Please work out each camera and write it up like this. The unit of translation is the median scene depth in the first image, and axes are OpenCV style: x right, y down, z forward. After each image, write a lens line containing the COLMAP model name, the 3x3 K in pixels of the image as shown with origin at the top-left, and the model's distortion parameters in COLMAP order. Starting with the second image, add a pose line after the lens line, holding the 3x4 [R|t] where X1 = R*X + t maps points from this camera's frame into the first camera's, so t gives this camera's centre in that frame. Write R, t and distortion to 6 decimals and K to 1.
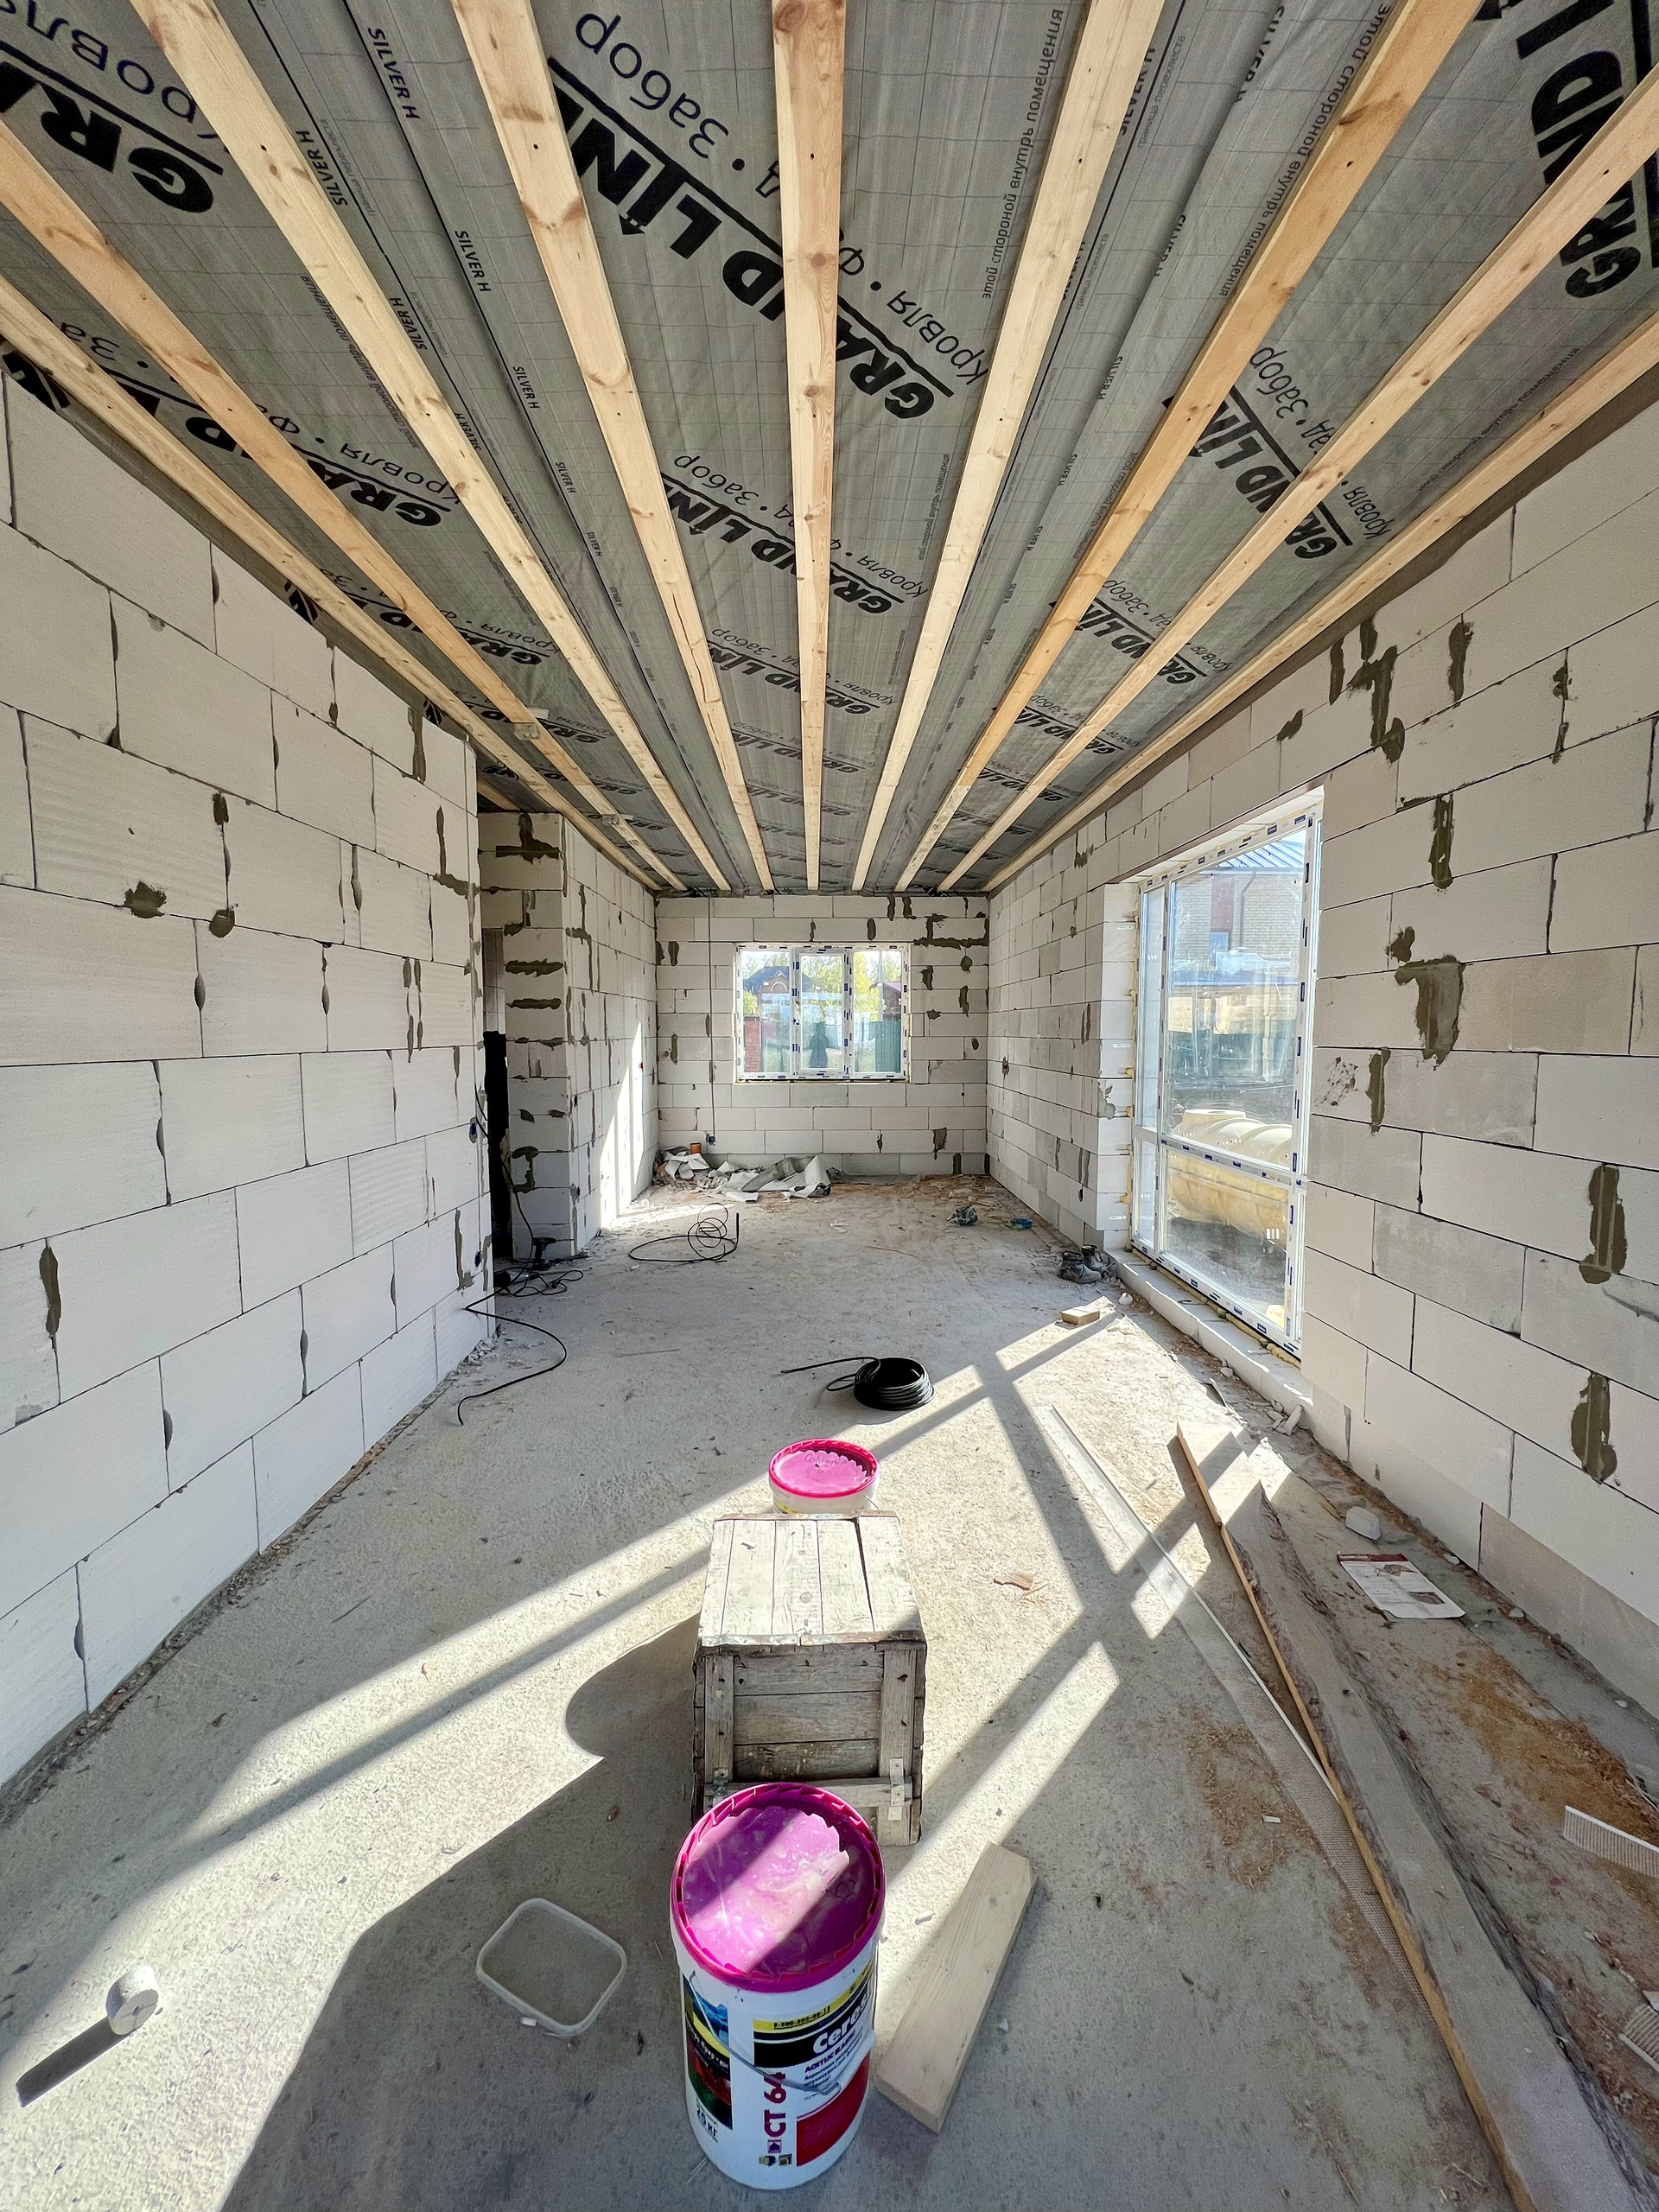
lens RADIAL K [[884.5, 0, 830.8], [0, 884.5, 1101.0], [0, 0, 1]] dist [0.003009, -0.000584]
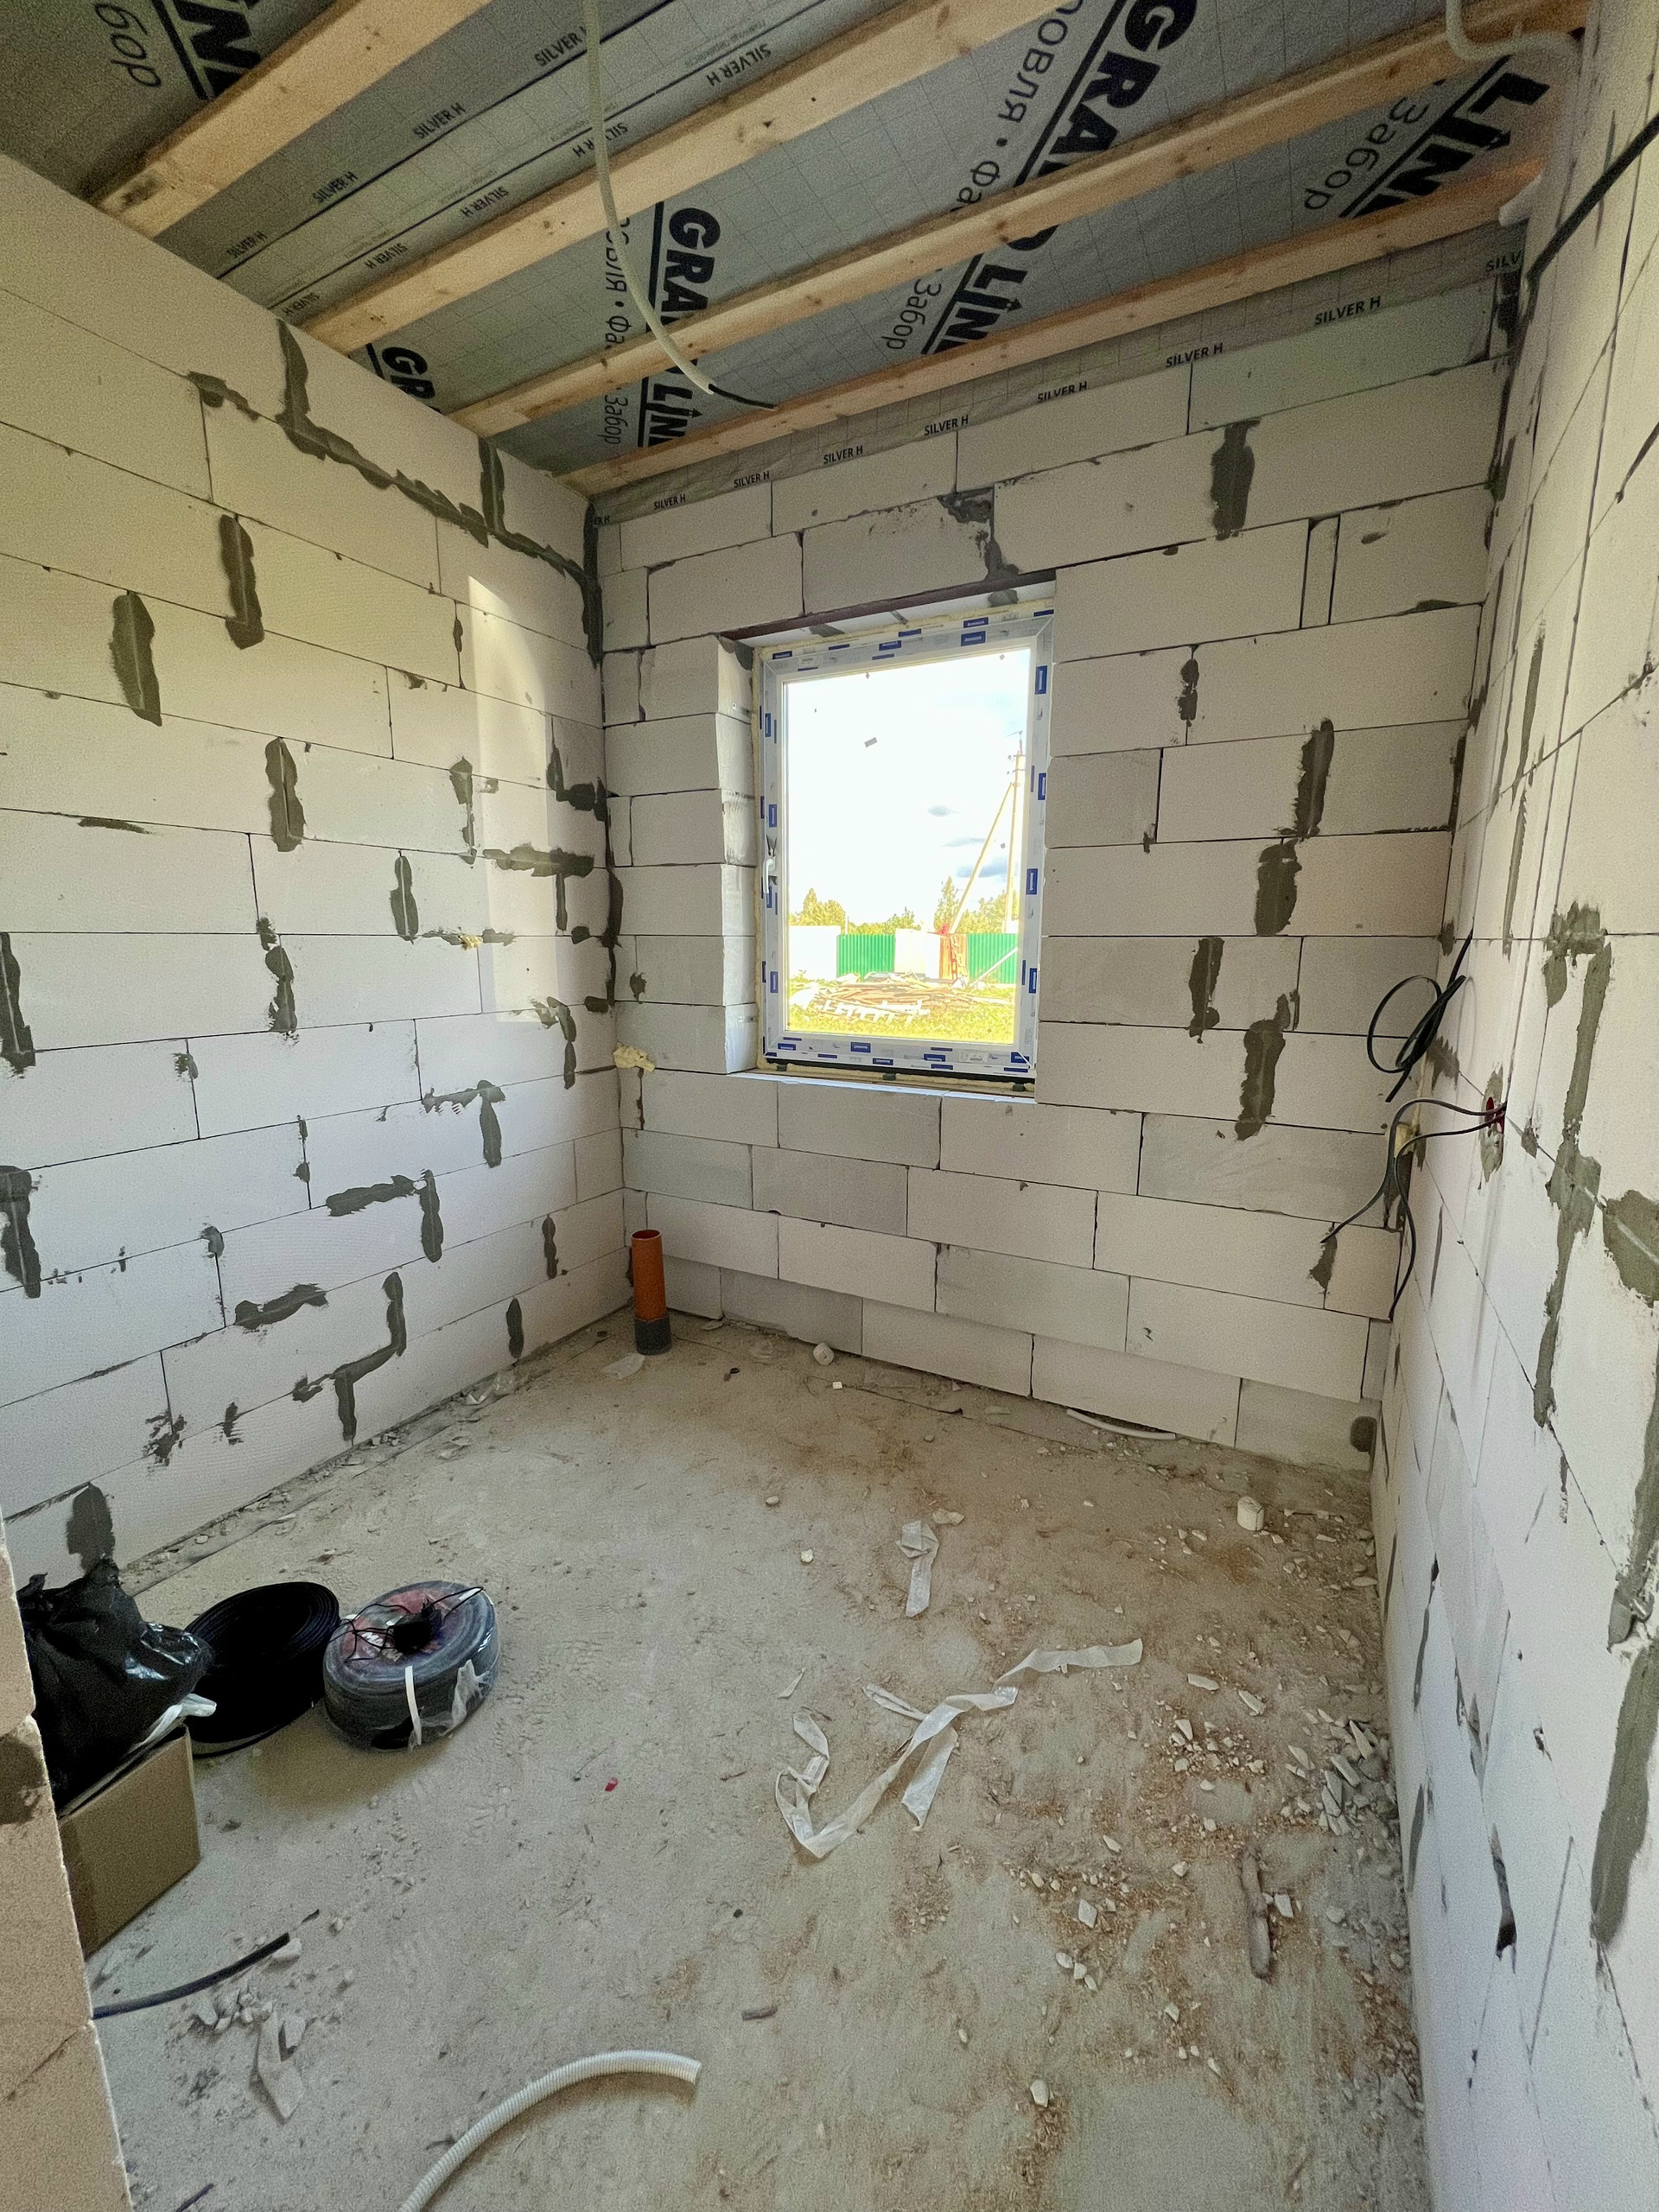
lens RADIAL K [[884.5, 0, 832.8], [0, 884.5, 1113.1], [0, 0, 1]] dist [0.003009, -0.000584]
pose [[-0.500791, 0.181671, -0.846288, 0.653639], [-0.049742, 0.970070, 0.237677, -0.054969], [0.864138, 0.161123, -0.476766, 0.825256]]
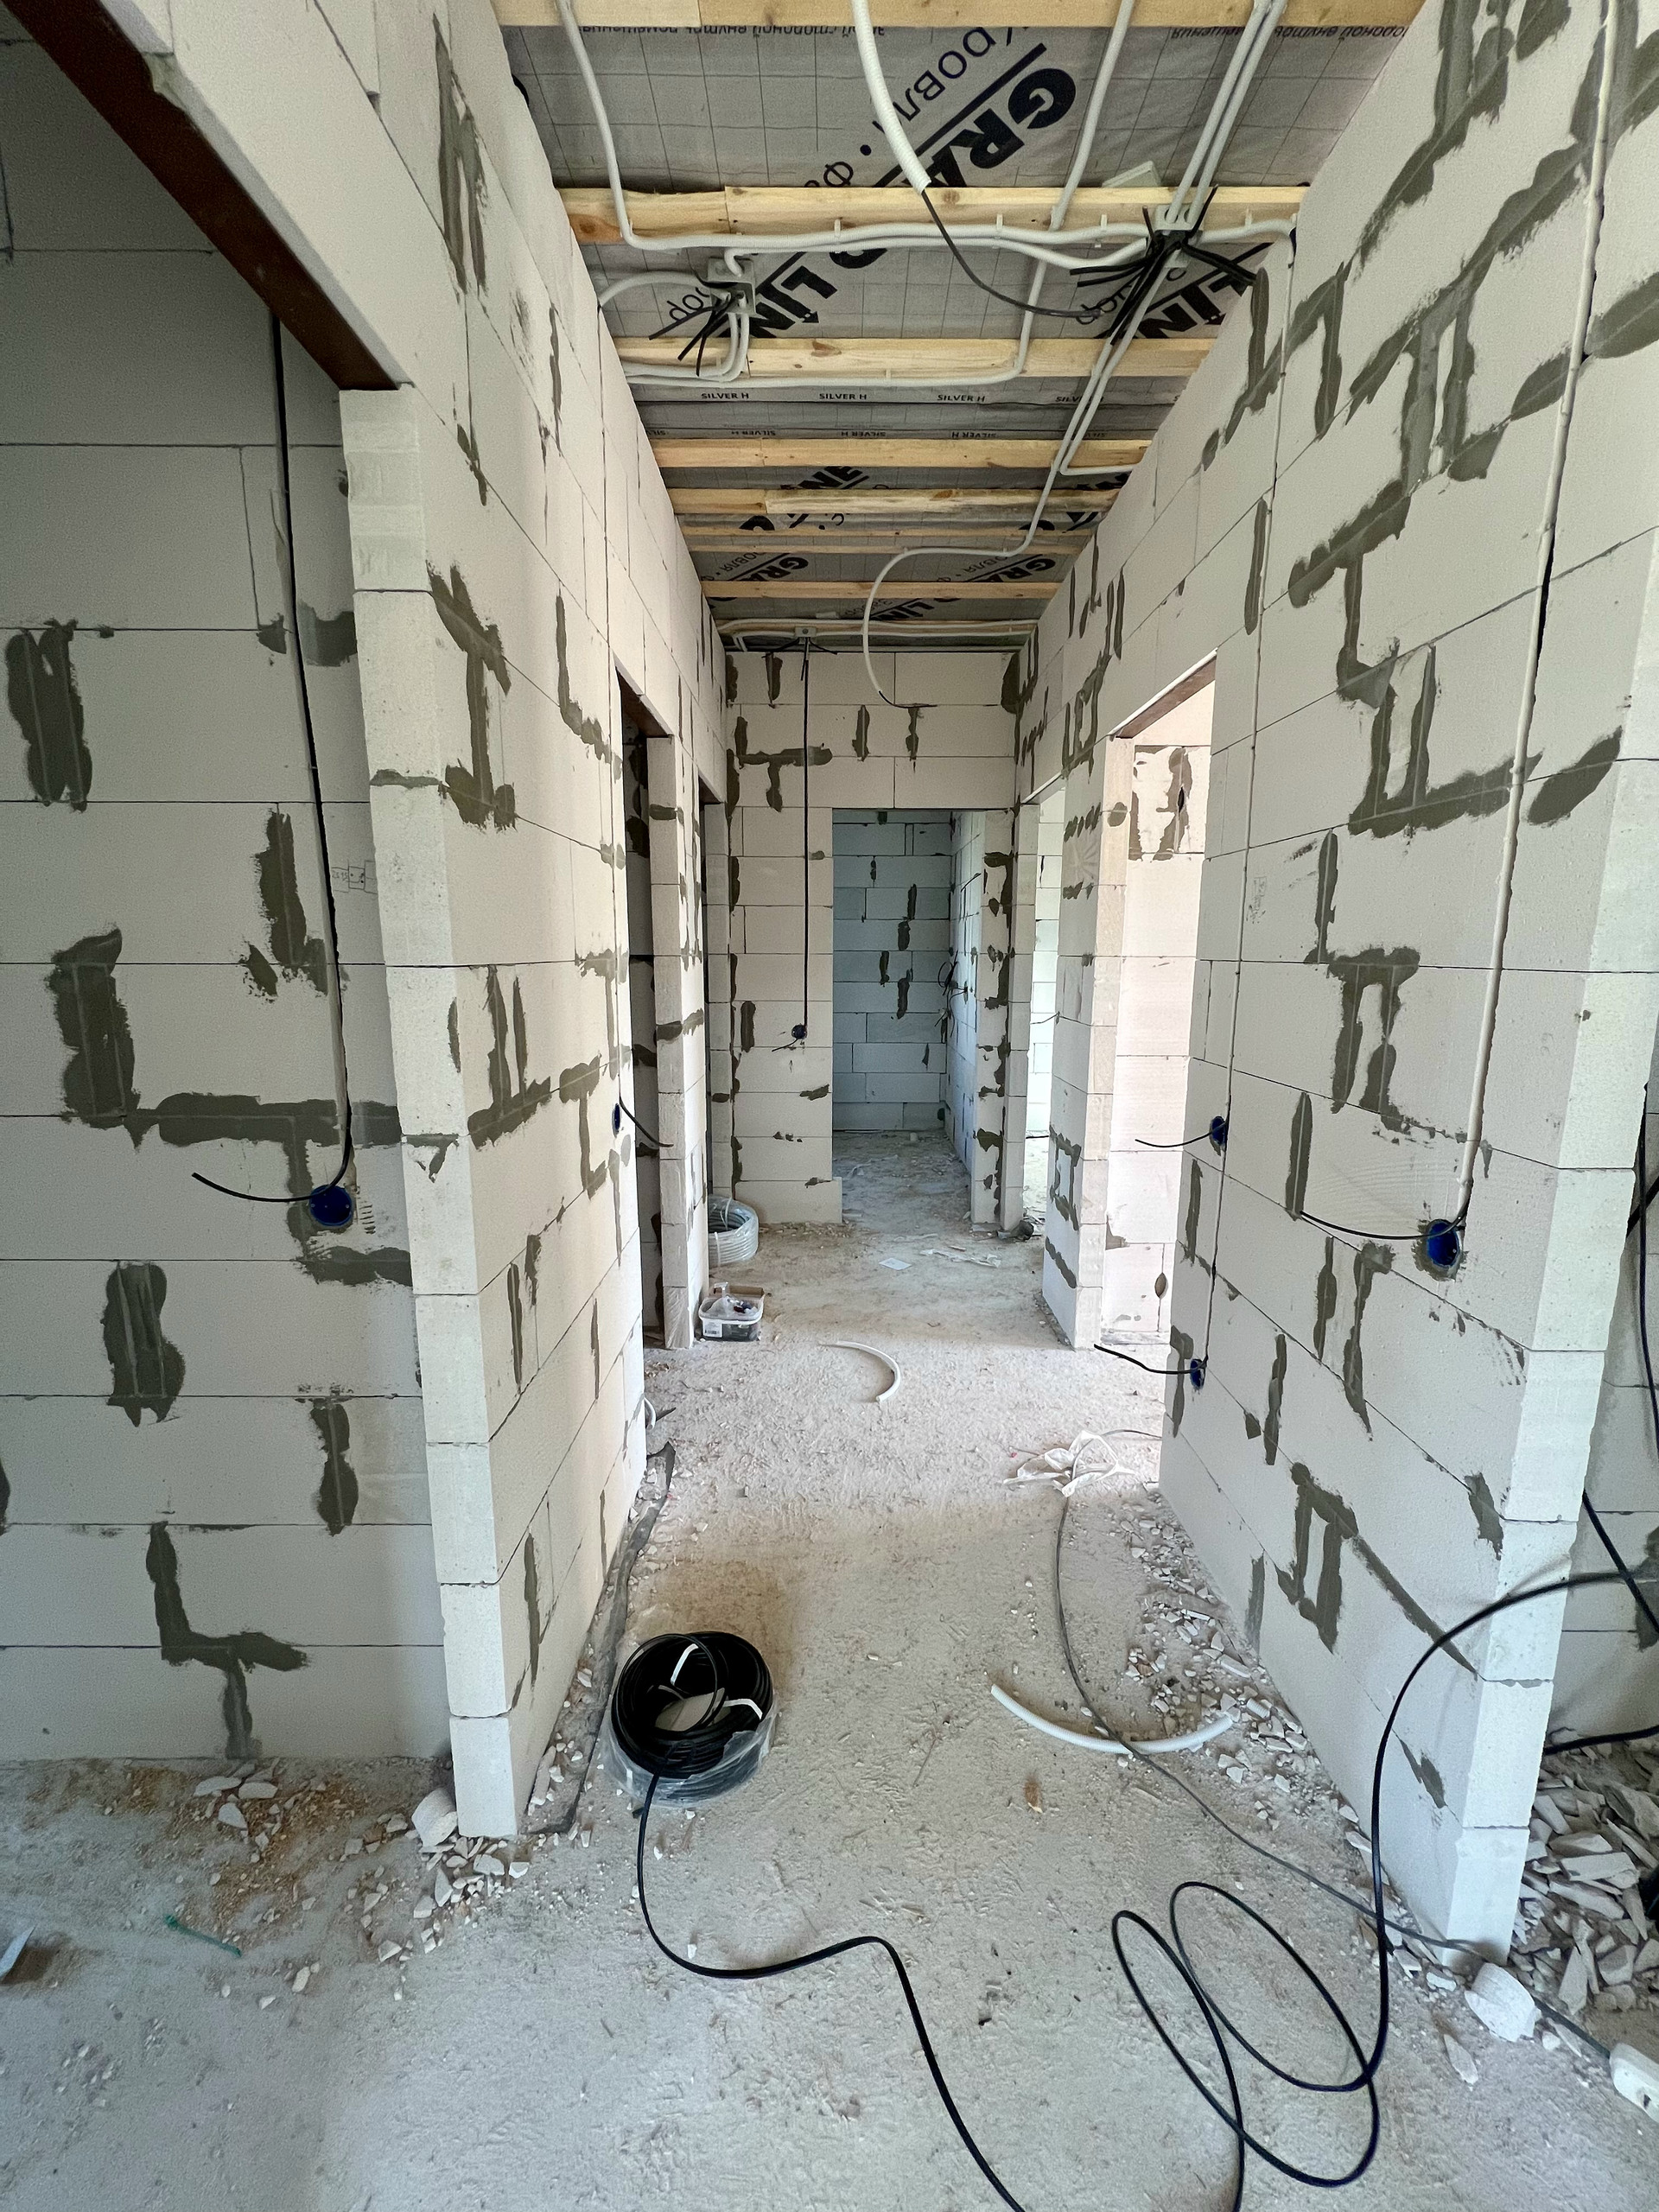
lens RADIAL K [[888.9, 0, 829.1], [0, 888.9, 1104.8], [0, 0, 1]] dist [-0.001028, -0.000111]
pose [[-0.034166, 0.178500, -0.983347, 0.662001], [-0.068512, 0.981188, 0.180488, -0.039661], [0.997065, 0.073538, -0.021294, 0.589054]]
